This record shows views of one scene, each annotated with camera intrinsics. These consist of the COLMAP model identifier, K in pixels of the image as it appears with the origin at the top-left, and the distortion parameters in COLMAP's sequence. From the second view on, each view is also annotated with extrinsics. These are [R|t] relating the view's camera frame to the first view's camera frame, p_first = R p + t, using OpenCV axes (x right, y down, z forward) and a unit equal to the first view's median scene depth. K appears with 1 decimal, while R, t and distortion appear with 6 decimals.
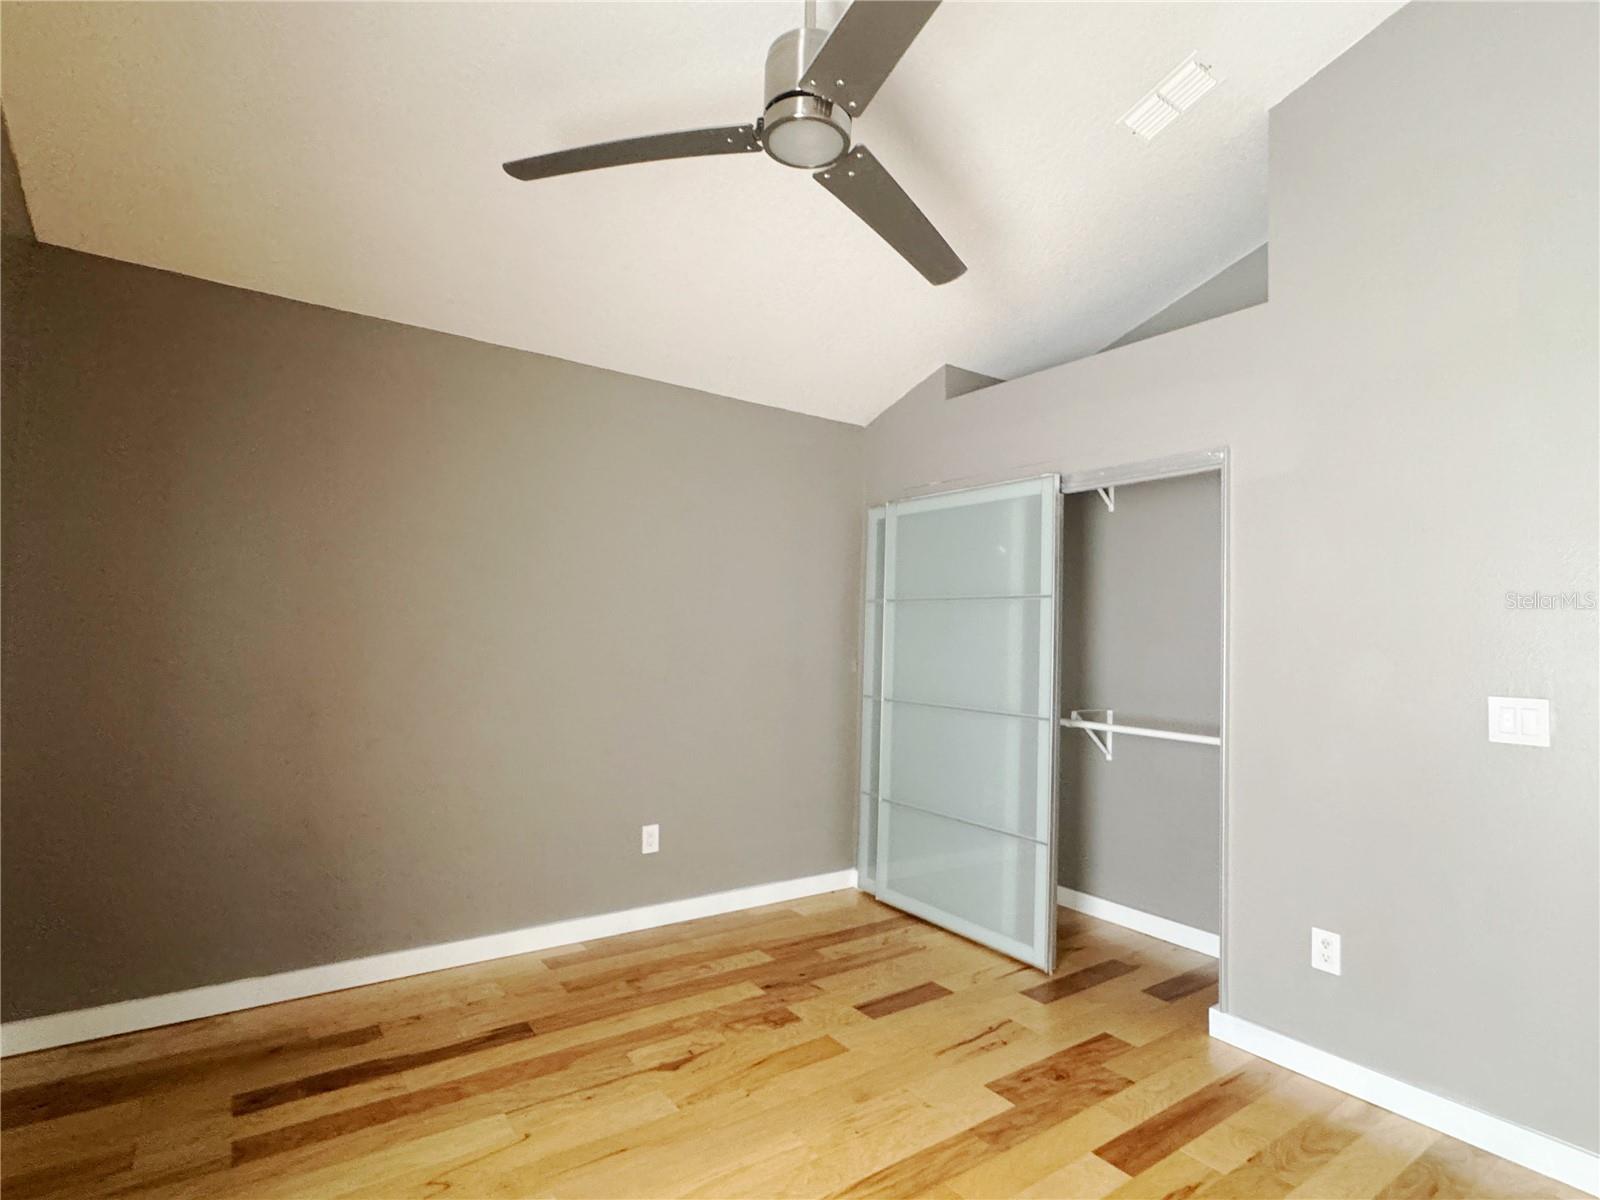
lens RADIAL K [[810.7, 0, 800.0], [0, 810.7, 600.0], [0, 0, 1]] dist [-0.001024, 0.000150]
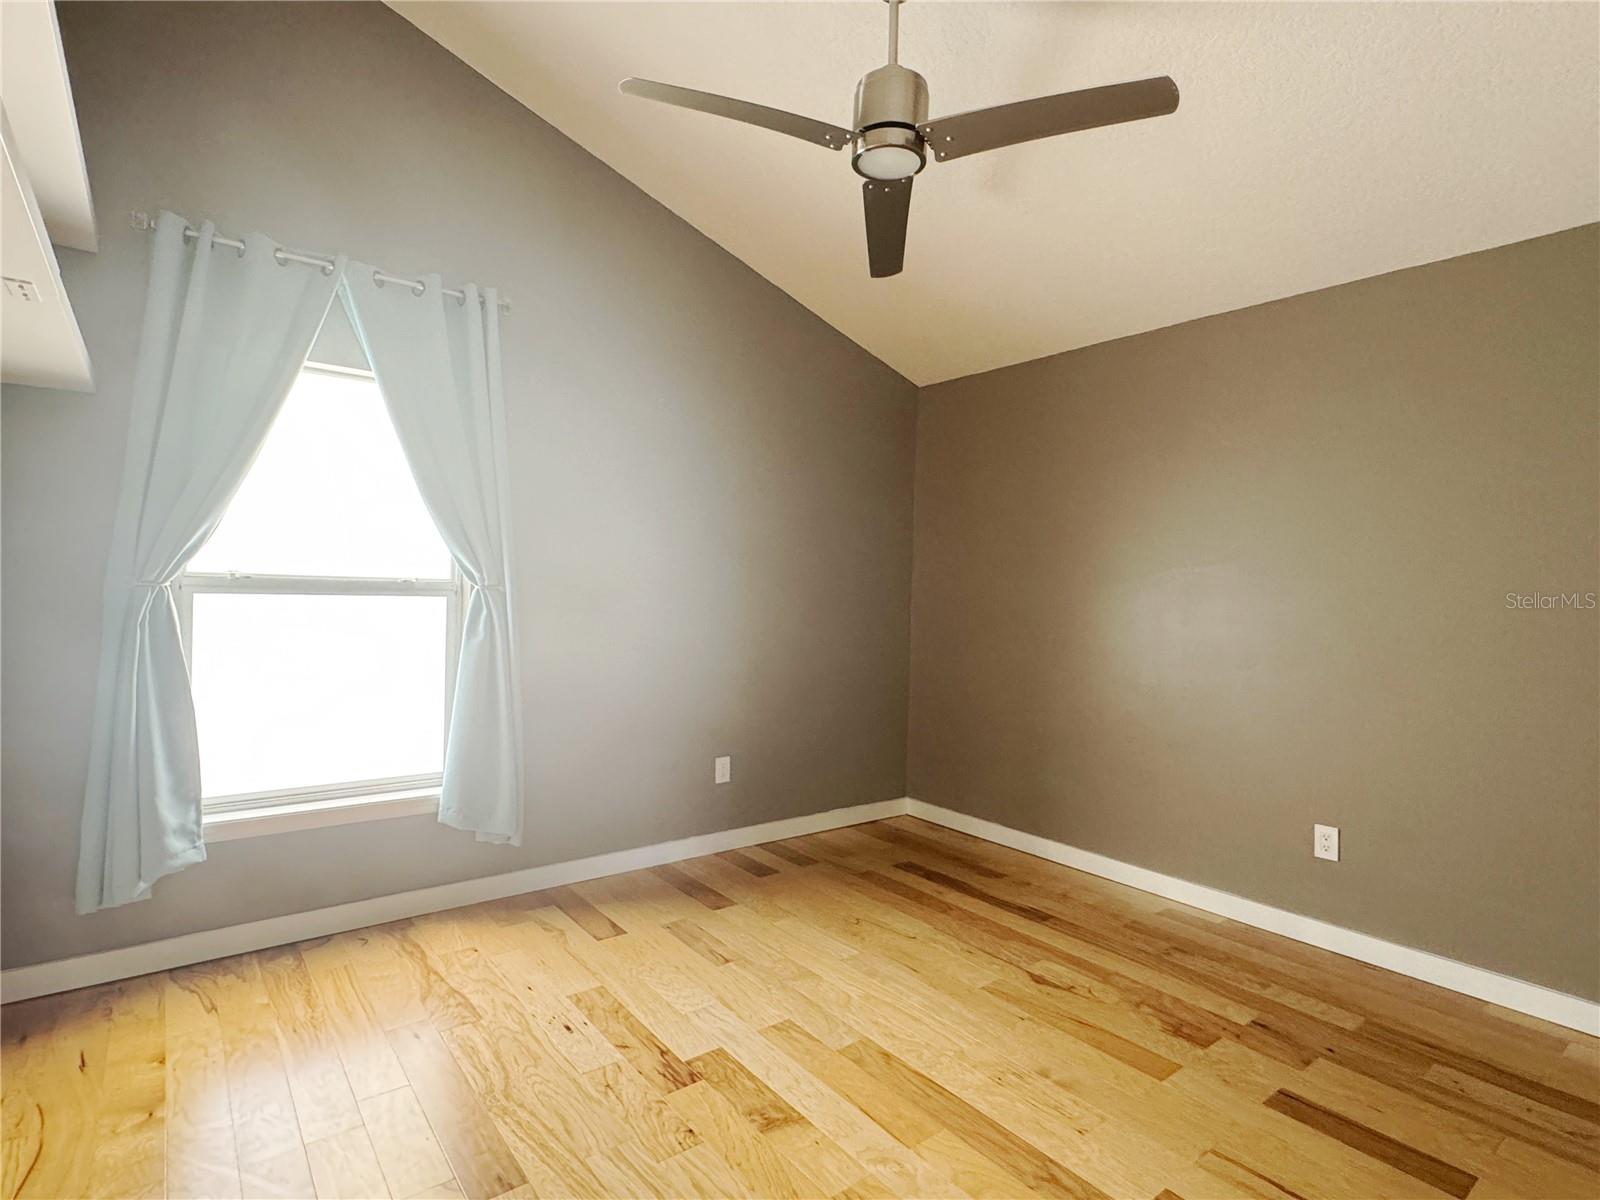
lens RADIAL K [[810.7, 0, 800.0], [0, 810.7, 600.0], [0, 0, 1]] dist [-0.001024, 0.000150]
pose [[0.050625, -0.015372, -0.998599, 0.841906], [0.018131, 0.999731, -0.014471, 0.062401], [0.998553, -0.017374, 0.050890, 0.566017]]
